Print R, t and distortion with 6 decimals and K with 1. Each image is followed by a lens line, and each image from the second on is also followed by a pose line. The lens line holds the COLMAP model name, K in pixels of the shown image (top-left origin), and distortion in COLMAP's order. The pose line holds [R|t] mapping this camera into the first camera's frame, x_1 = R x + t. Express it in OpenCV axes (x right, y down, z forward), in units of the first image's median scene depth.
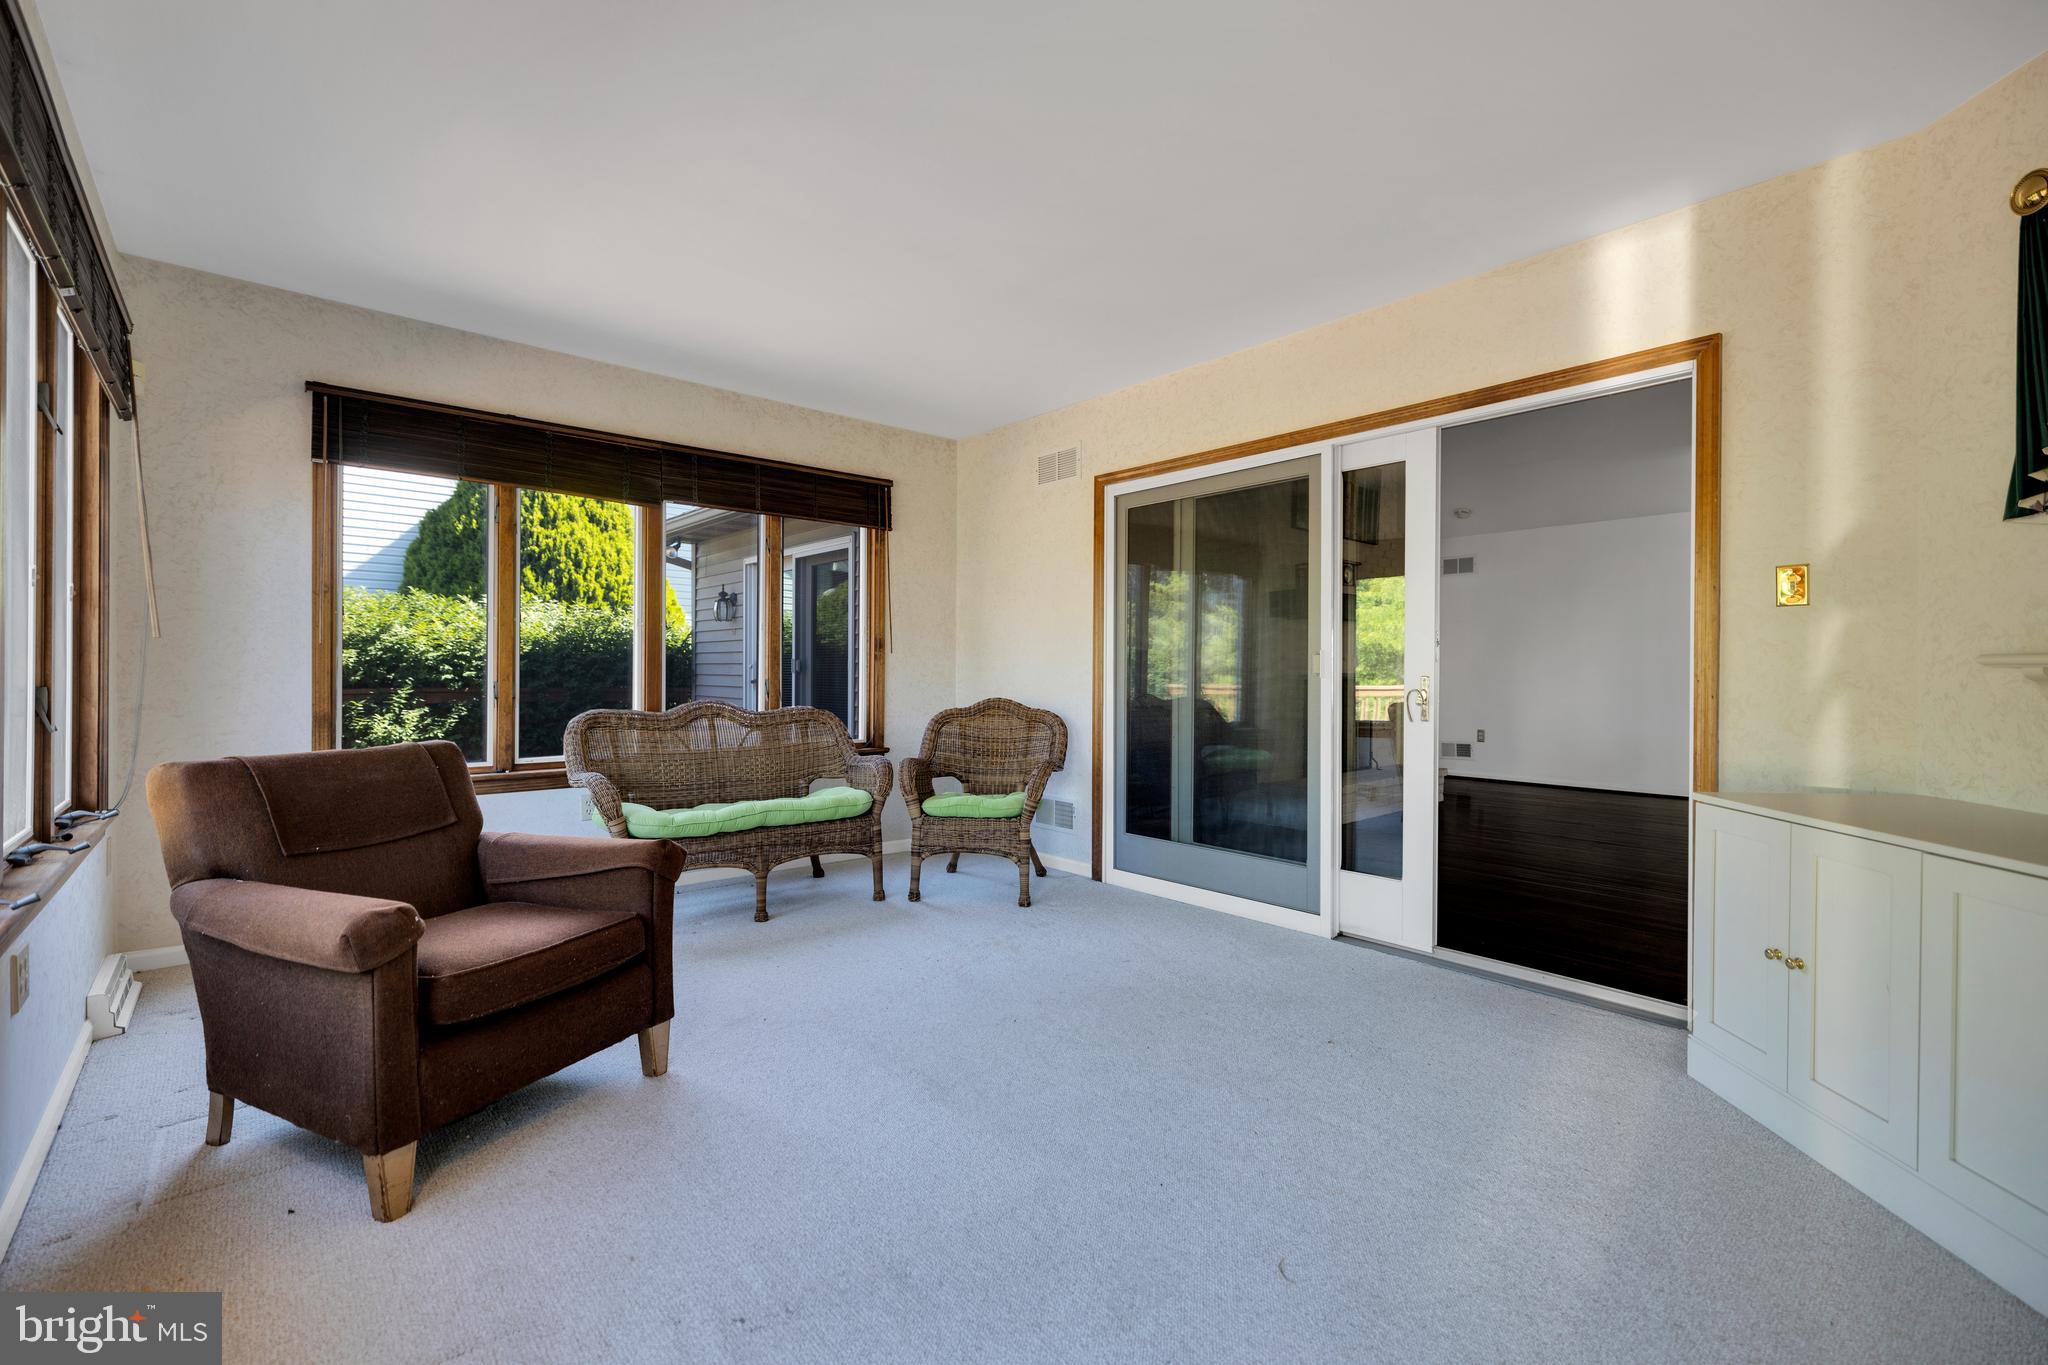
lens RADIAL K [[856.4, 0, 1023.1], [0, 856.4, 676.5], [0, 0, 1]] dist [0.001971, 0.000012]
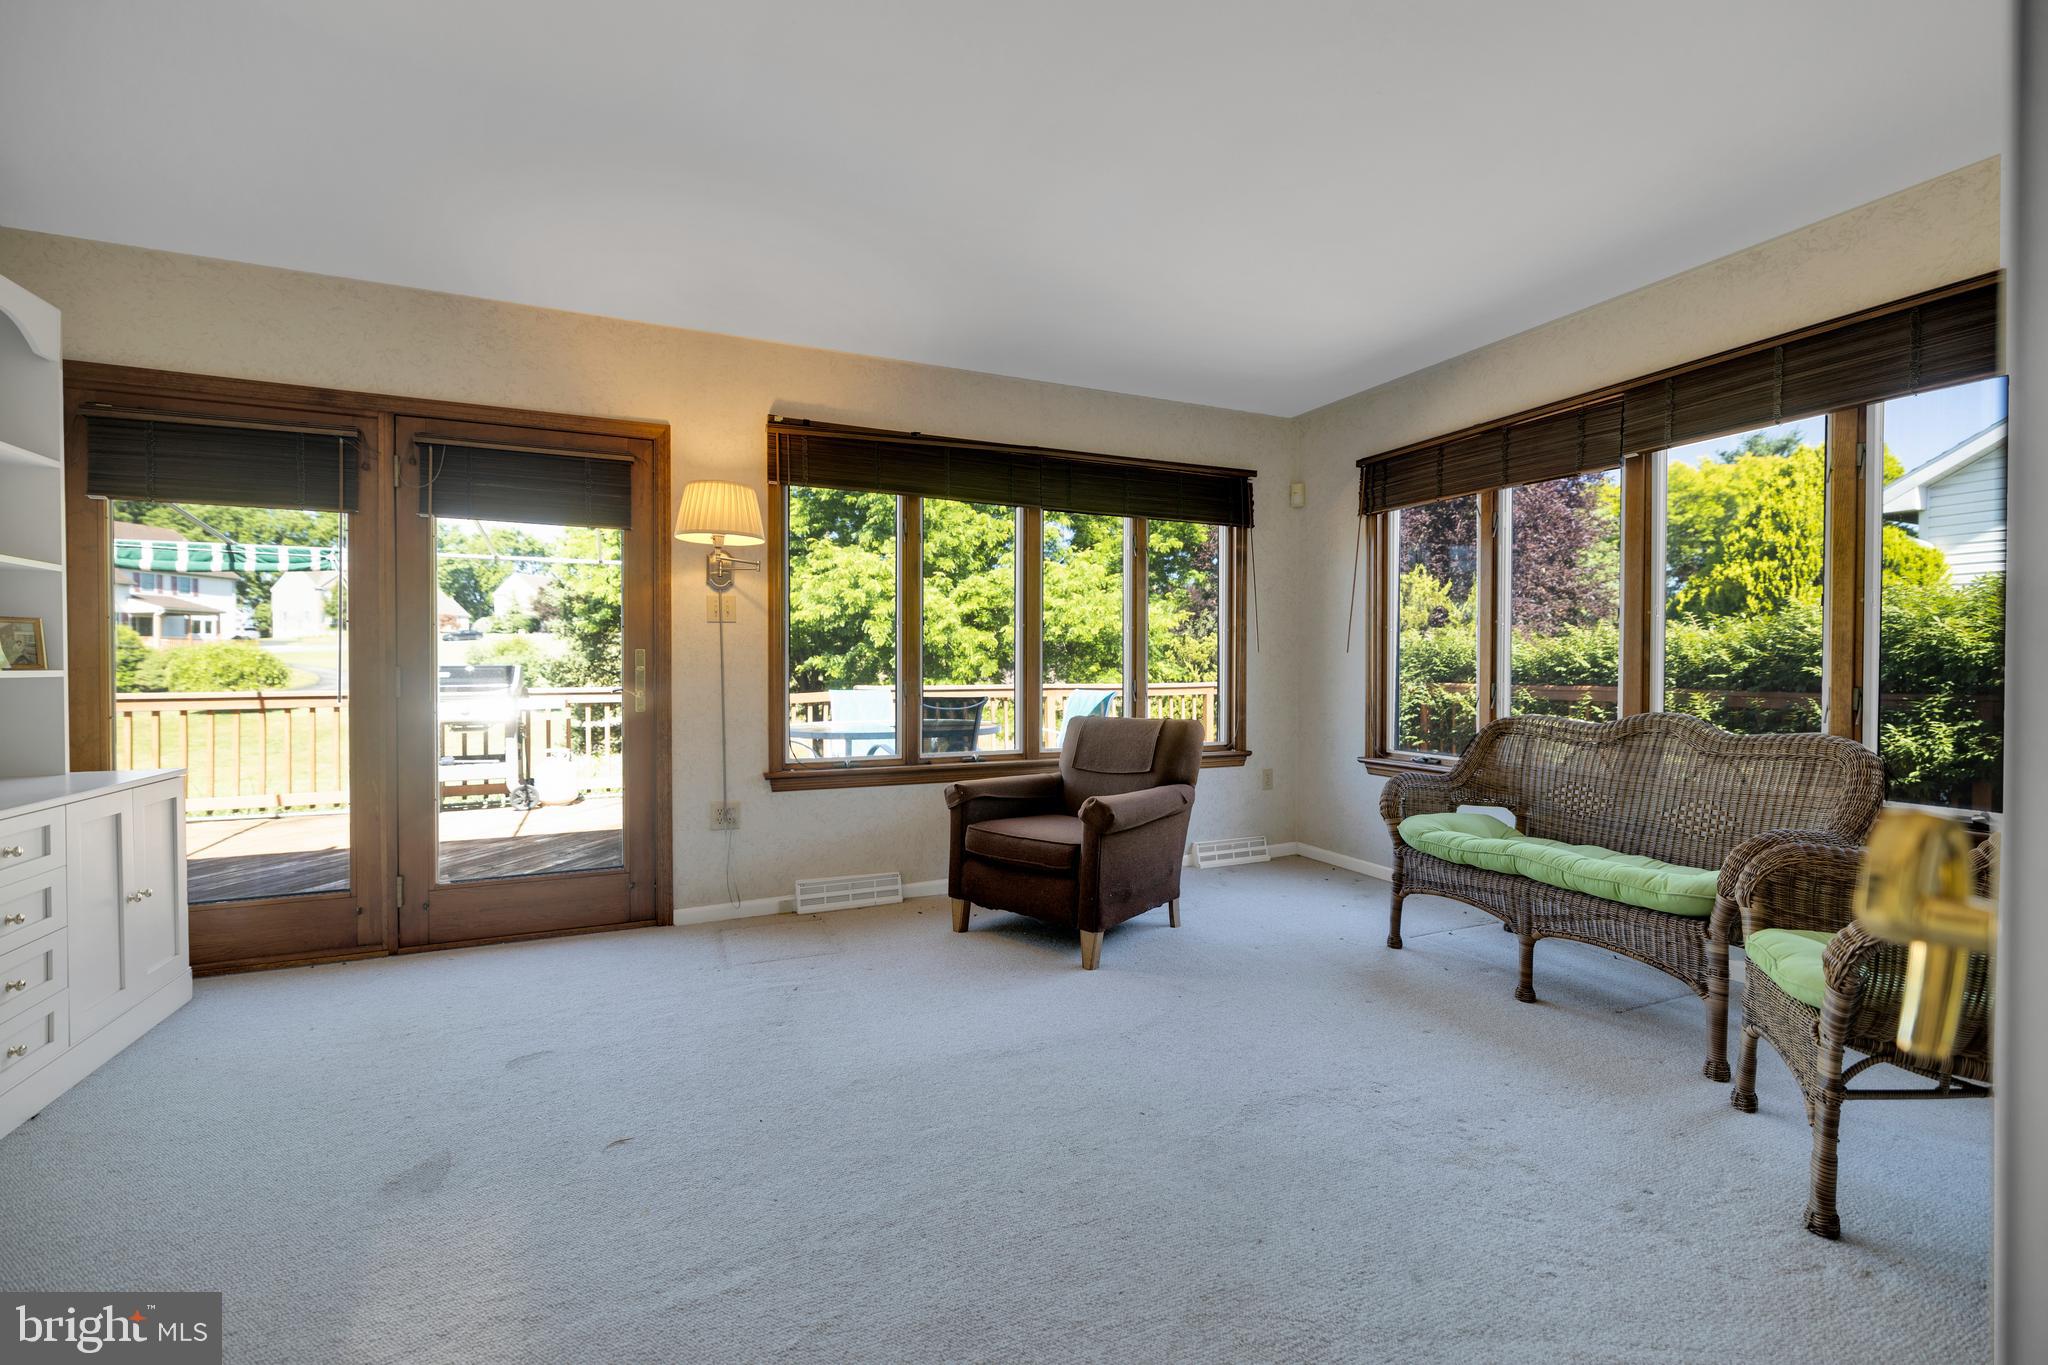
lens RADIAL K [[856.4, 0, 1023.1], [0, 856.4, 676.5], [0, 0, 1]] dist [0.001971, 0.000012]
pose [[-0.307625, 0.005175, -0.951493, 0.526841], [-0.007845, 0.999937, 0.007974, -0.005121], [0.951475, 0.009918, -0.307565, 0.760793]]
